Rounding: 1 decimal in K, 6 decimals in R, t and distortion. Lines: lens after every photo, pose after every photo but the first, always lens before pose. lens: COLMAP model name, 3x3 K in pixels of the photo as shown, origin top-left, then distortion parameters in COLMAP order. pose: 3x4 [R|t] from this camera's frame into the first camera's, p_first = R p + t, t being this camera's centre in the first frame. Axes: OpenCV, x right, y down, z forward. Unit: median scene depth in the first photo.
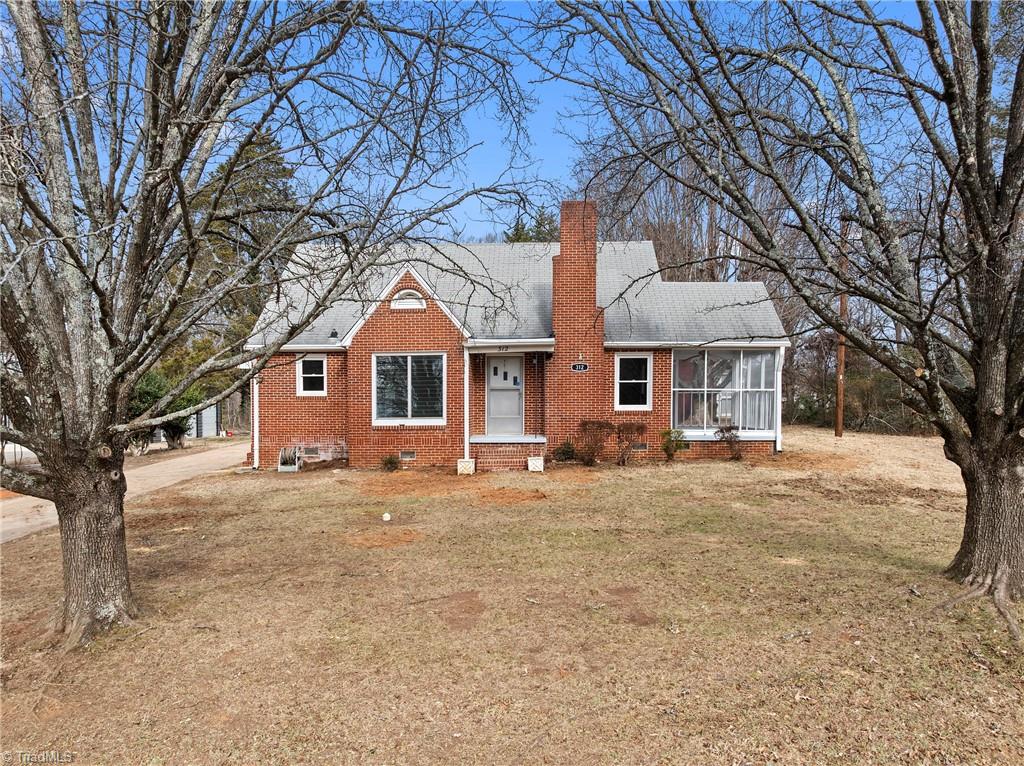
lens RADIAL K [[716.2, 0, 541.2], [0, 716.2, 384.7], [0, 0, 1]] dist [0.001665, 0.000270]
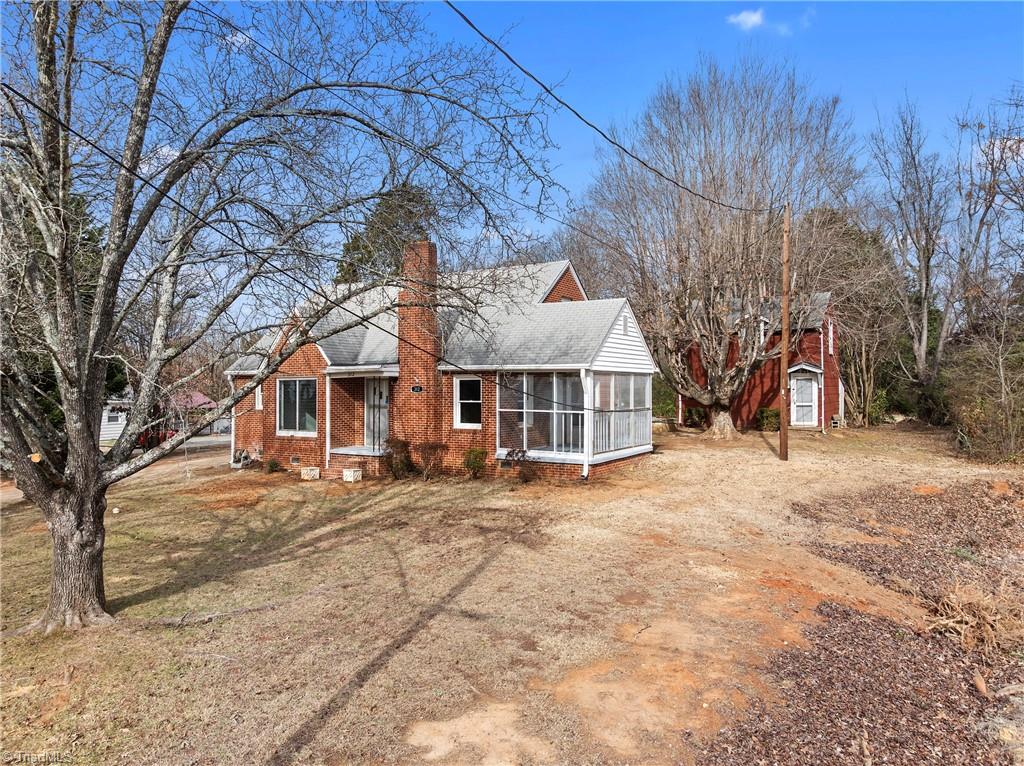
lens RADIAL K [[716.2, 0, 541.2], [0, 716.2, 384.7], [0, 0, 1]] dist [0.001665, 0.000270]
pose [[0.883760, 0.001934, -0.467937, 0.733913], [0.011812, 0.999581, 0.026441, -0.057919], [0.467792, -0.028895, 0.883366, 0.097038]]
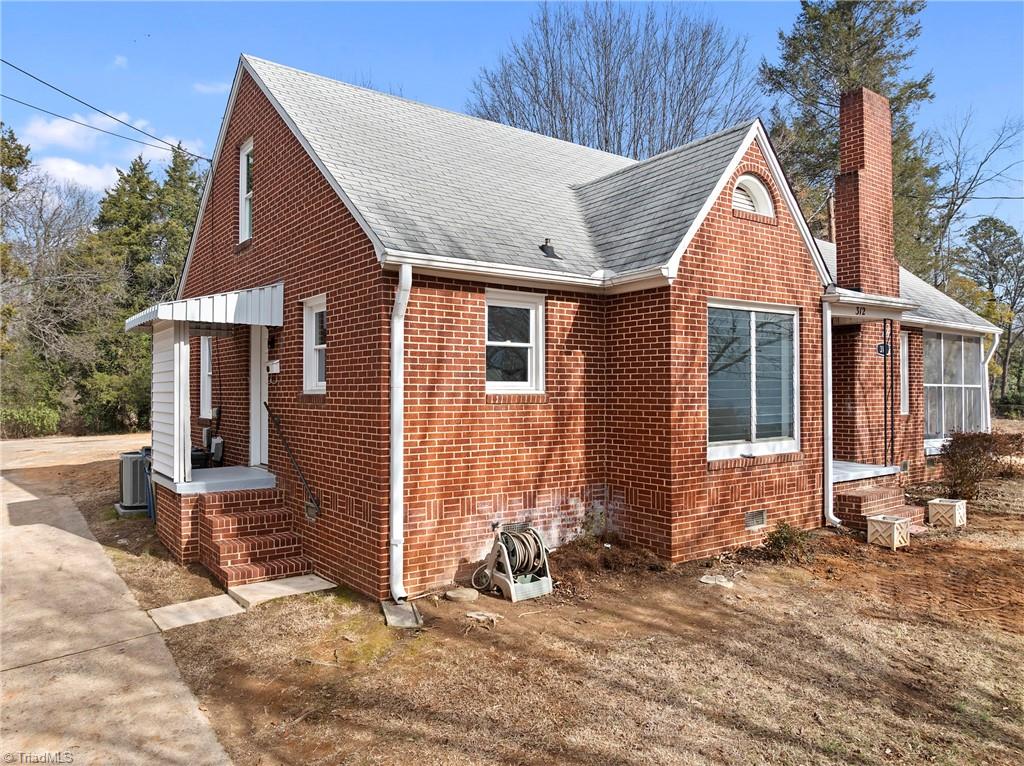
lens RADIAL K [[716.2, 0, 541.2], [0, 716.2, 384.7], [0, 0, 1]] dist [0.001665, 0.000270]
pose [[0.780722, 0.004998, 0.624859, -0.567156], [-0.019742, 0.999666, 0.016671, 0.003027], [-0.624567, -0.025351, 0.780560, 0.678766]]
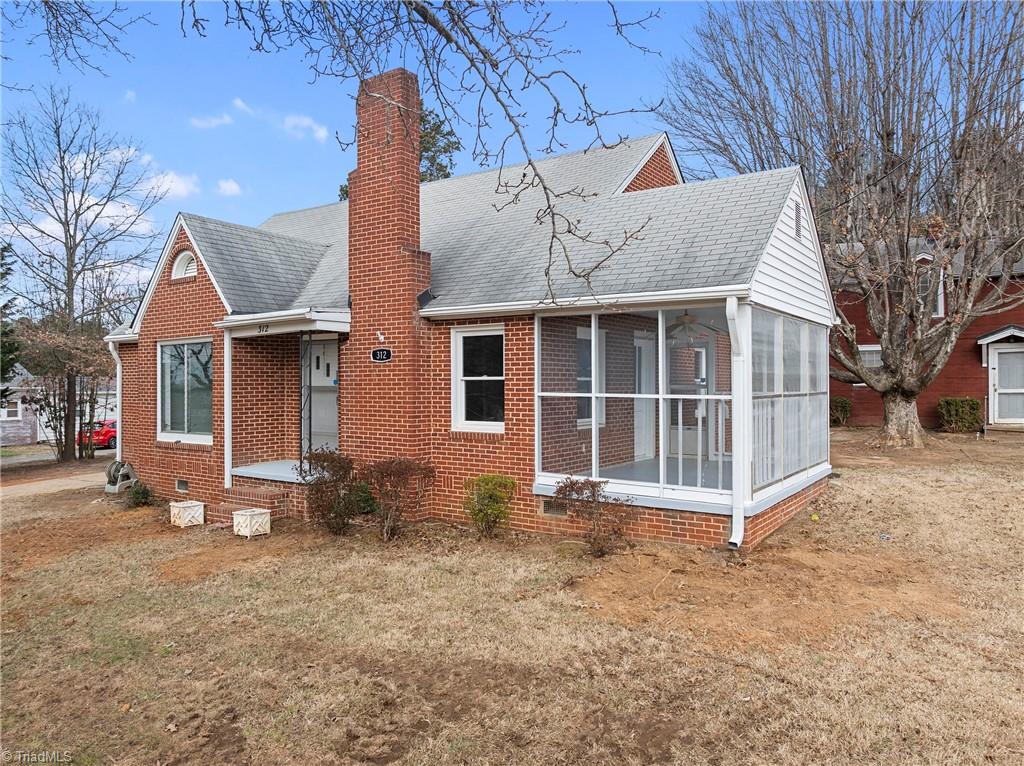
lens RADIAL K [[721.3, 0, 512.0], [0, 721.3, 383.0], [0, 0, 1]] dist [-0.000585, -0.000094]
pose [[0.830379, 0.001271, -0.557198, 0.455144], [0.018398, 0.999390, 0.029698, -0.016977], [0.556895, -0.034912, 0.829849, 0.561703]]
